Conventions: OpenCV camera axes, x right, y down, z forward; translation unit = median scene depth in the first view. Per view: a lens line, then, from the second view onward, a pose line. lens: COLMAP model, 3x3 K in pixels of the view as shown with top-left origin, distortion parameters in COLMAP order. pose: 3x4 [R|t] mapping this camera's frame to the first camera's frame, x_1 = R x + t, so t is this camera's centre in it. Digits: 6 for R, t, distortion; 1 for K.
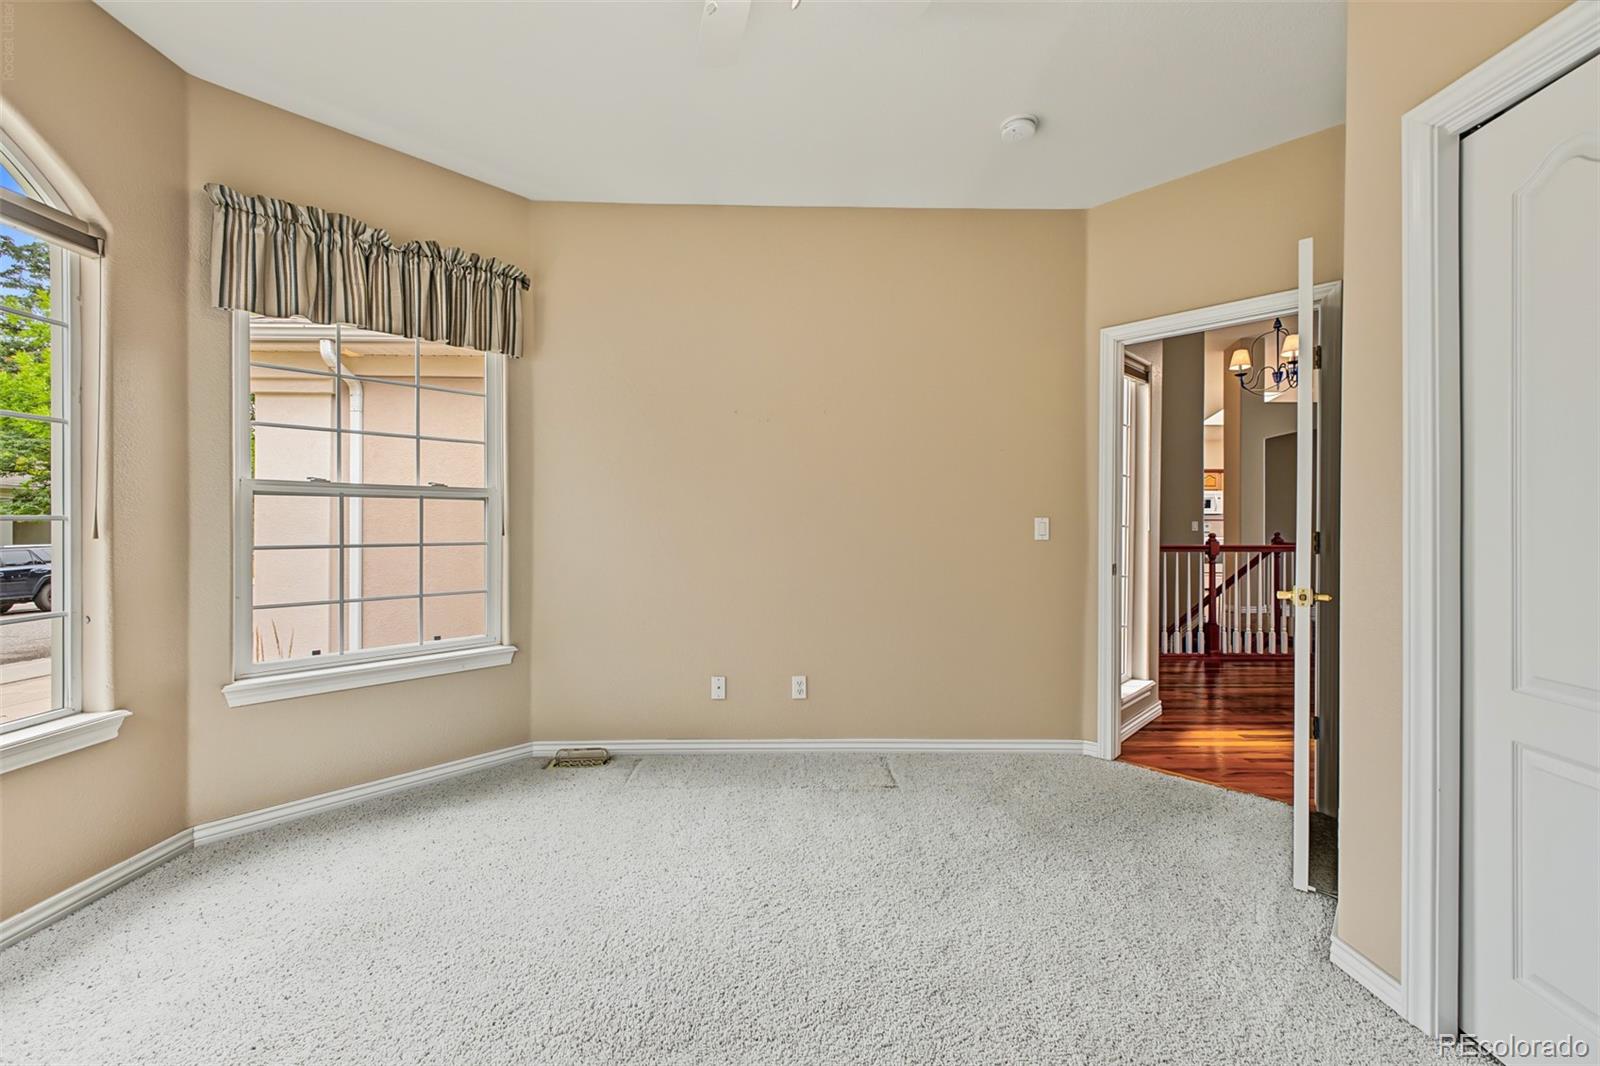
lens RADIAL K [[640.7, 0, 800.0], [0, 640.7, 525.7], [0, 0, 1]] dist [0.024302, -0.005524]
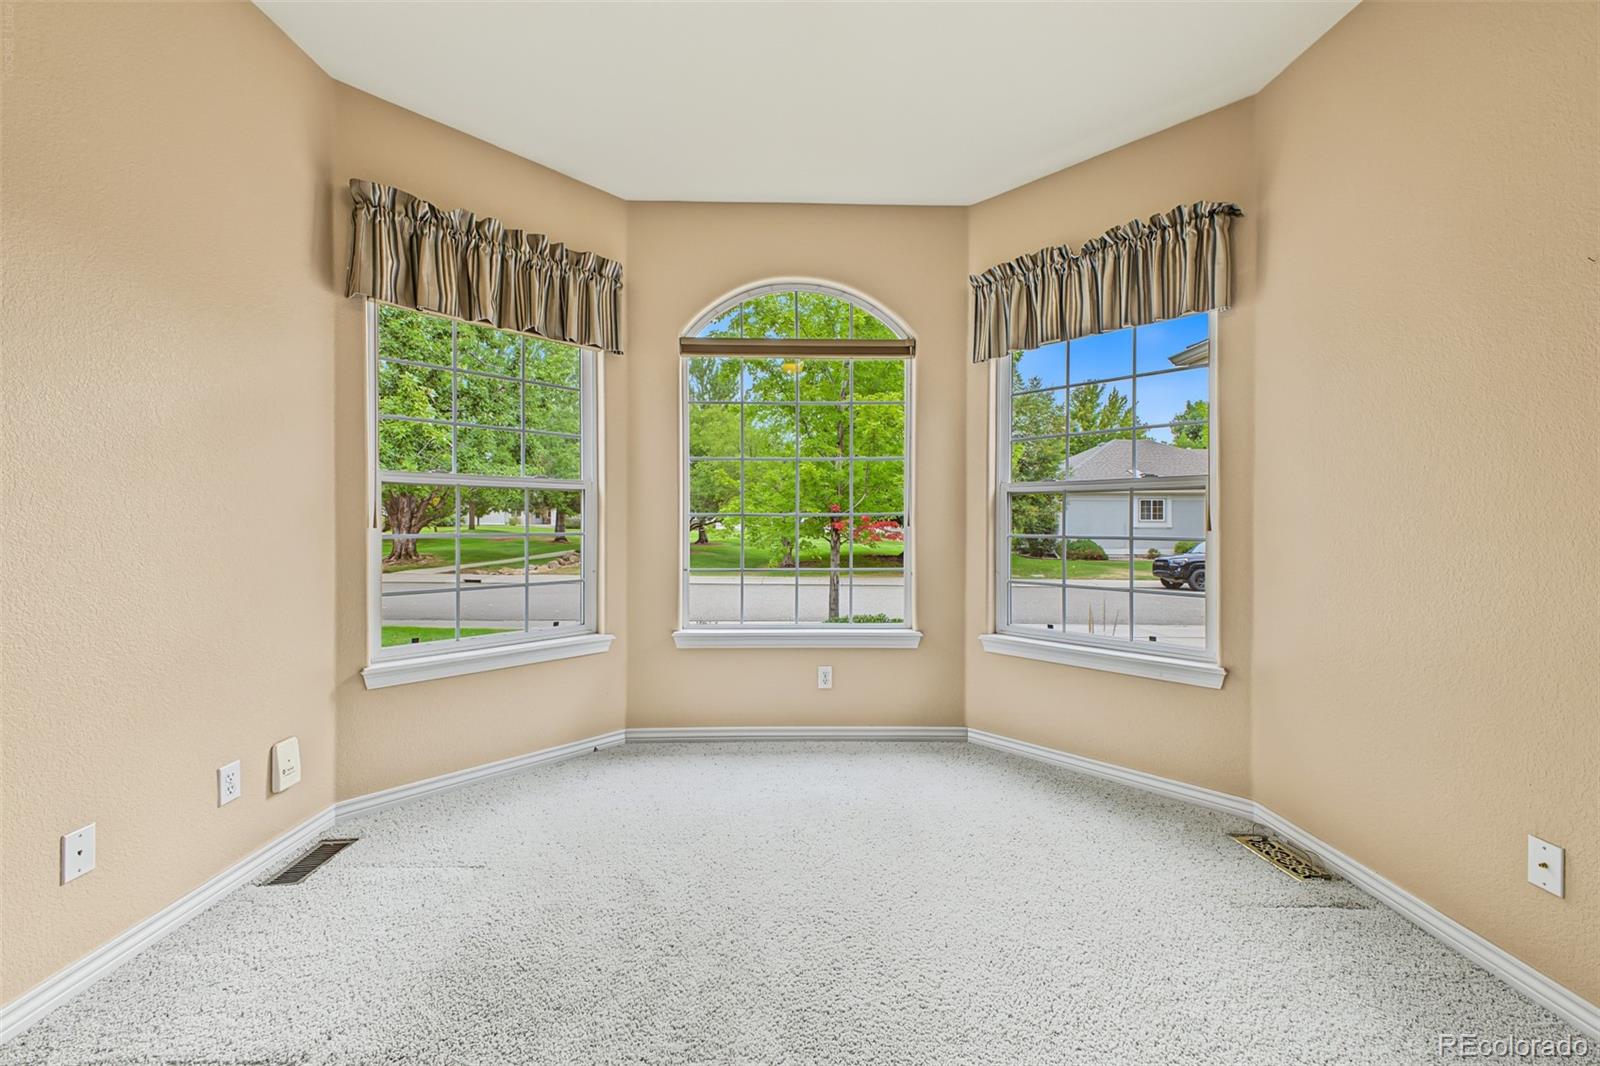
lens RADIAL K [[640.7, 0, 800.0], [0, 640.7, 525.7], [0, 0, 1]] dist [0.024302, -0.005524]
pose [[-0.008446, 0.009741, -0.999917, 0.400045], [-0.003766, 0.999945, 0.009773, 0.002508], [0.999957, 0.003848, -0.008409, 0.520293]]
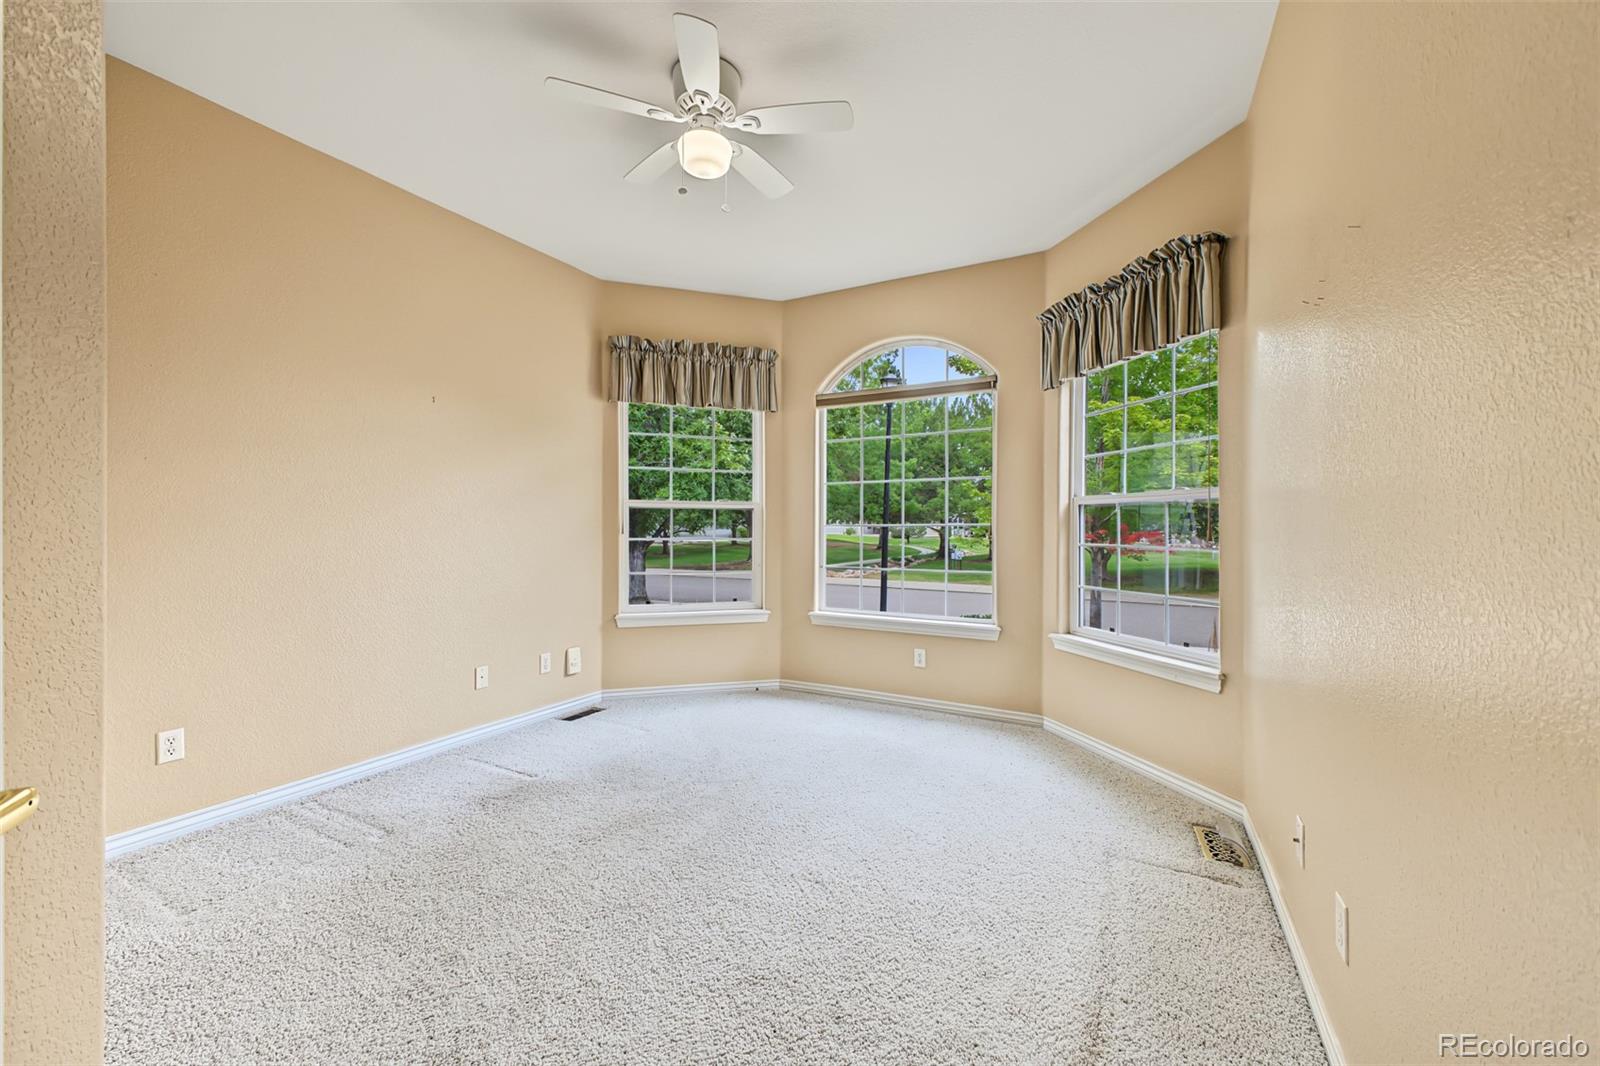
lens RADIAL K [[637.8, 0, 800.0], [0, 637.8, 533.0], [0, 0, 1]] dist [0.037718, -0.000085]
pose [[-0.497830, 0.004219, -0.867265, 0.609372], [-0.005663, 0.999951, 0.008116, -0.000152], [0.867256, 0.008951, -0.497781, 1.030067]]
